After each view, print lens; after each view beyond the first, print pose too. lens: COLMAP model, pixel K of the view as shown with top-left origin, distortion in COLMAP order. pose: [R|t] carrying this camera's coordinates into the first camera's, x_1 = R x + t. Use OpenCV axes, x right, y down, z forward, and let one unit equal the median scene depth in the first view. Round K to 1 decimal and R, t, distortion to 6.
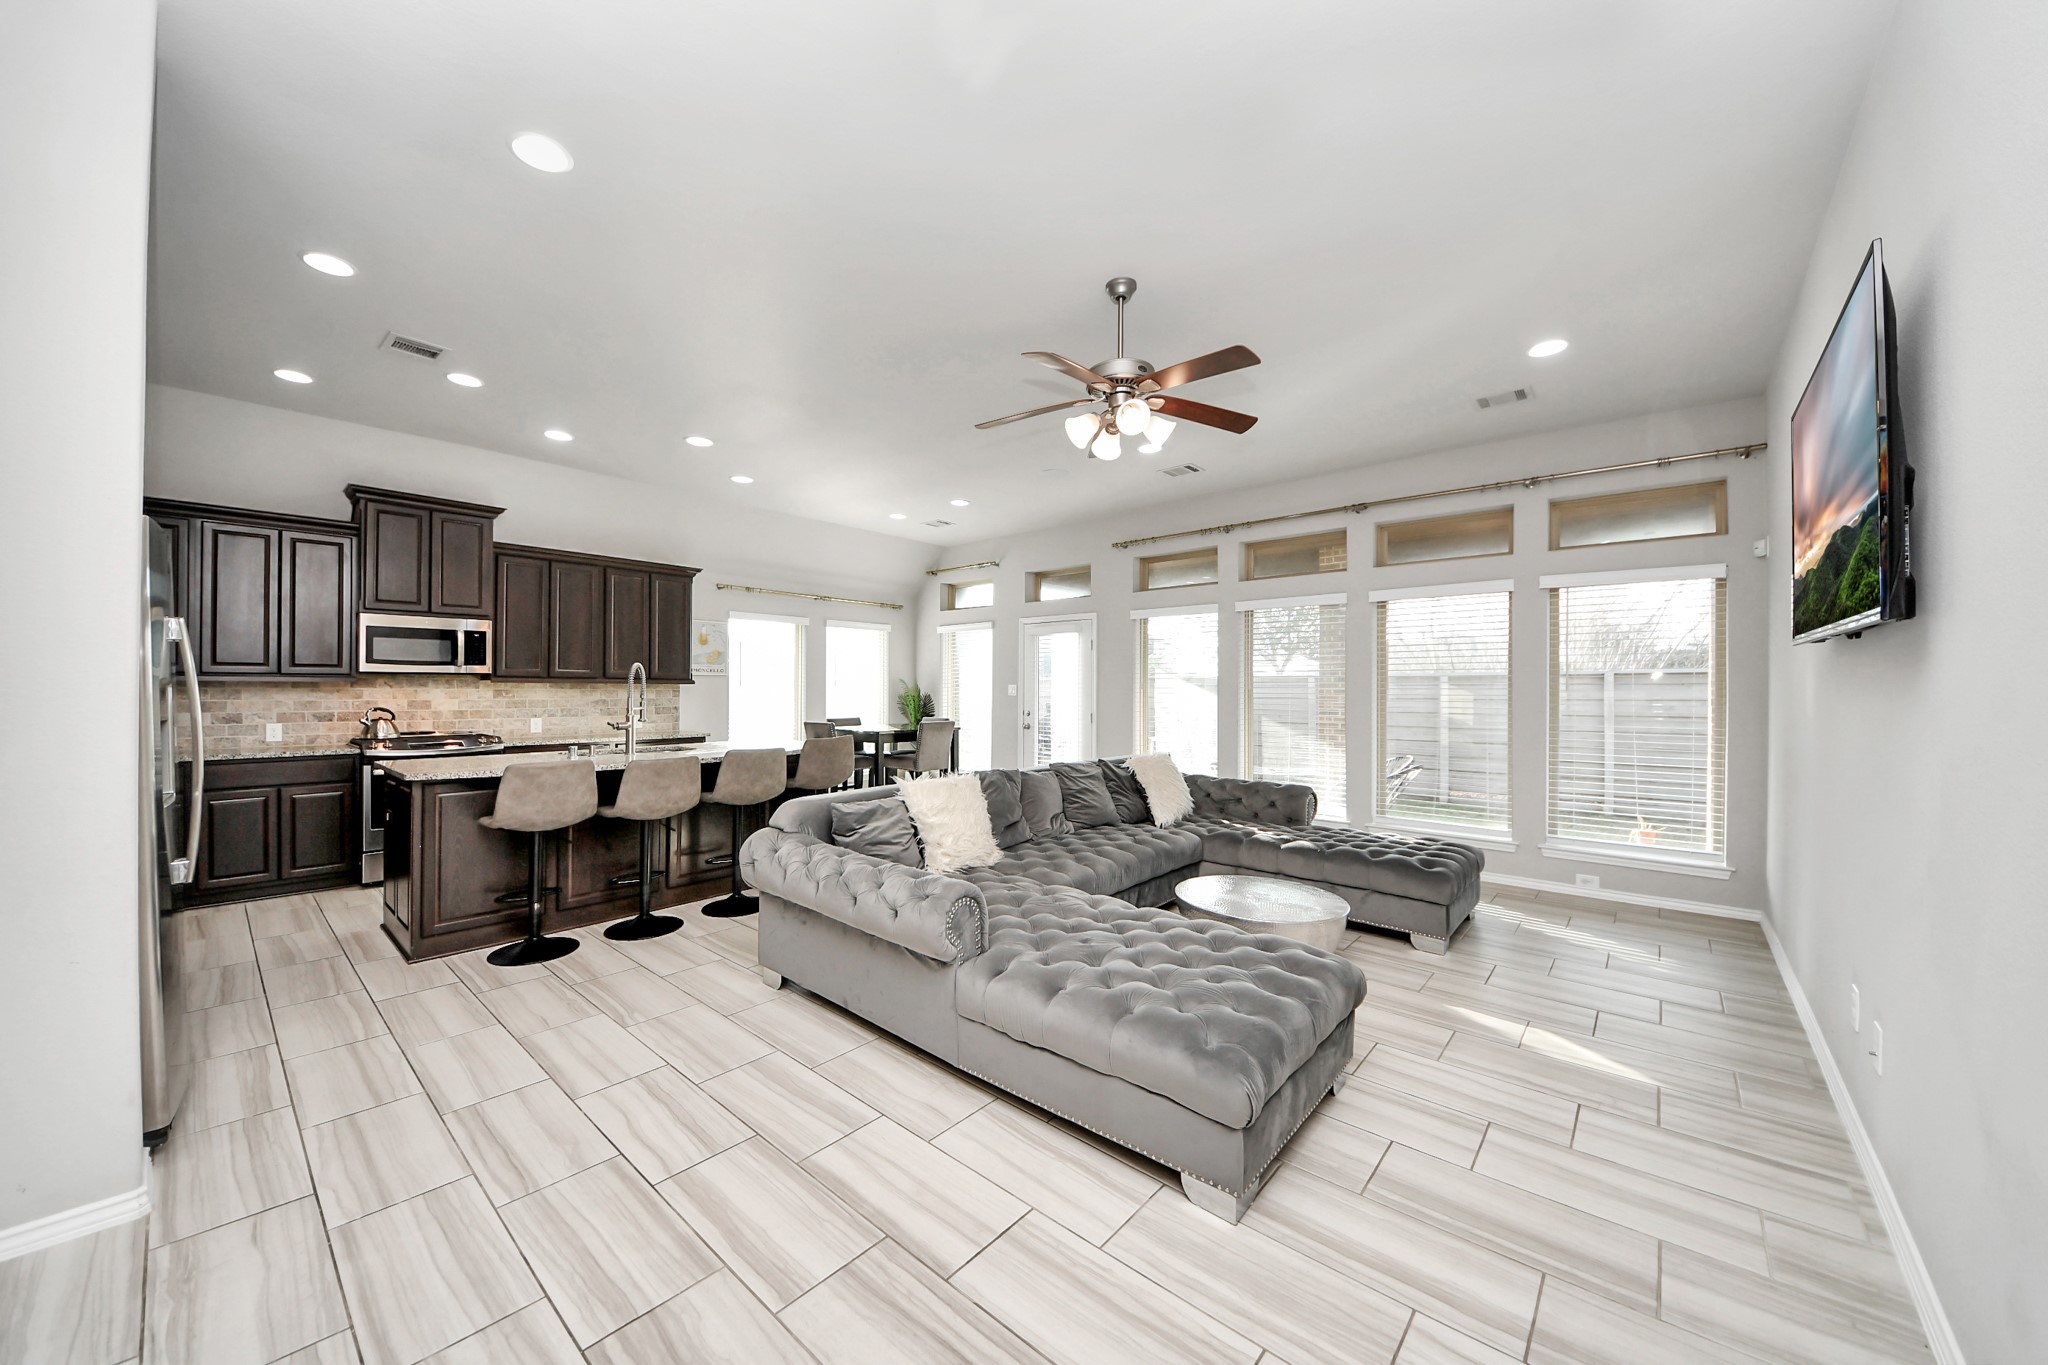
lens RADIAL K [[734.8, 0, 1027.0], [0, 734.8, 691.4], [0, 0, 1]] dist [0.001257, -0.019273]
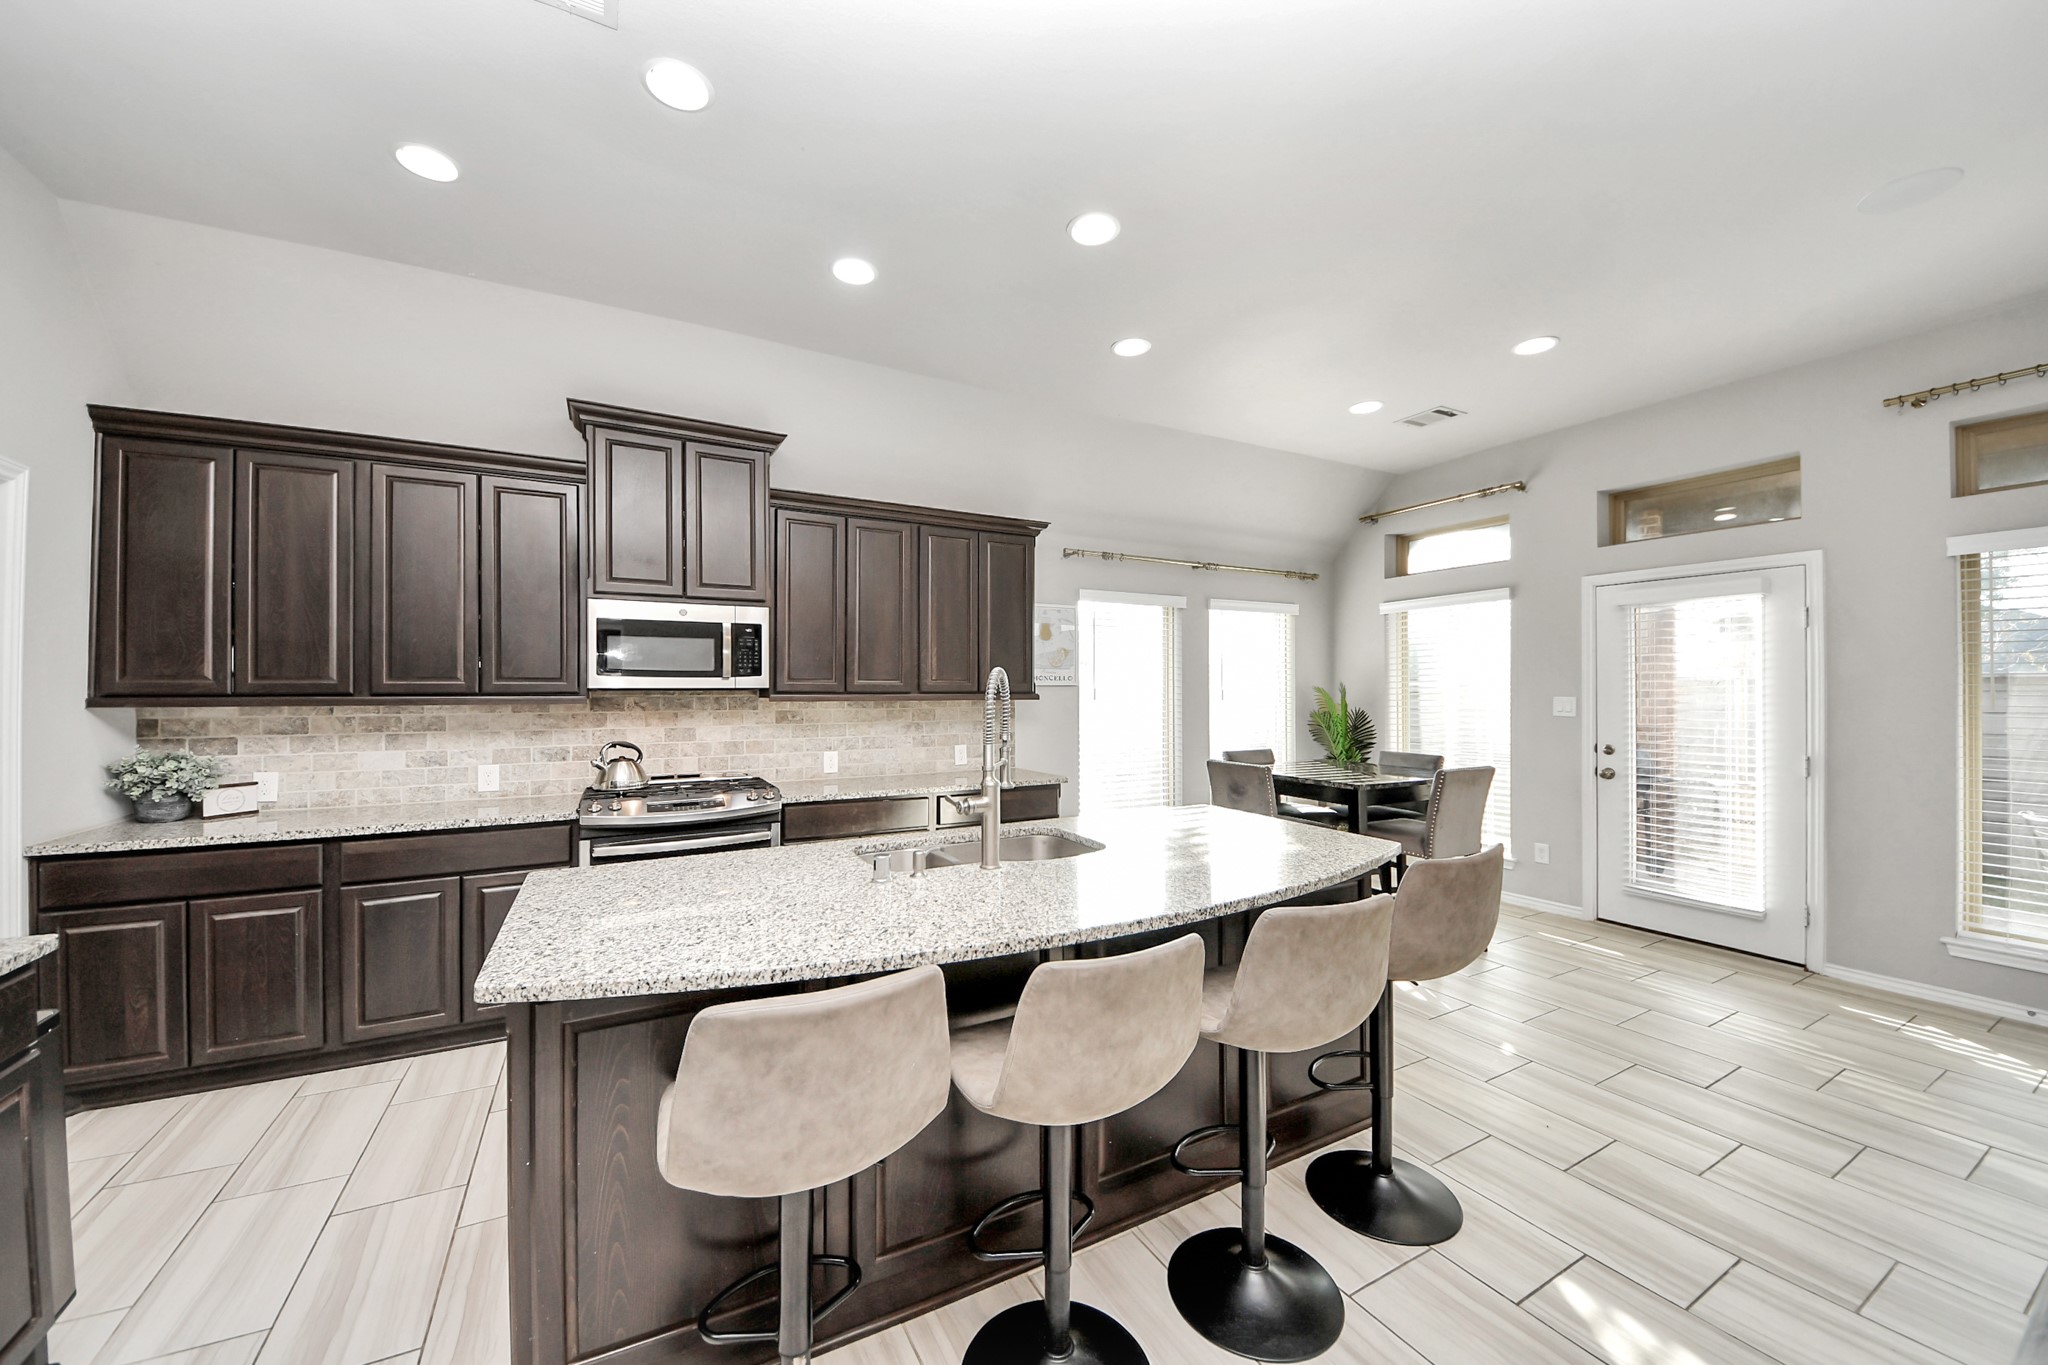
lens RADIAL K [[734.8, 0, 1027.0], [0, 734.8, 691.4], [0, 0, 1]] dist [0.001257, -0.019273]
pose [[0.939207, -0.005909, -0.343301, -0.284745], [0.005252, 0.999982, -0.002845, -0.018199], [0.343312, 0.000869, 0.939221, 0.454462]]
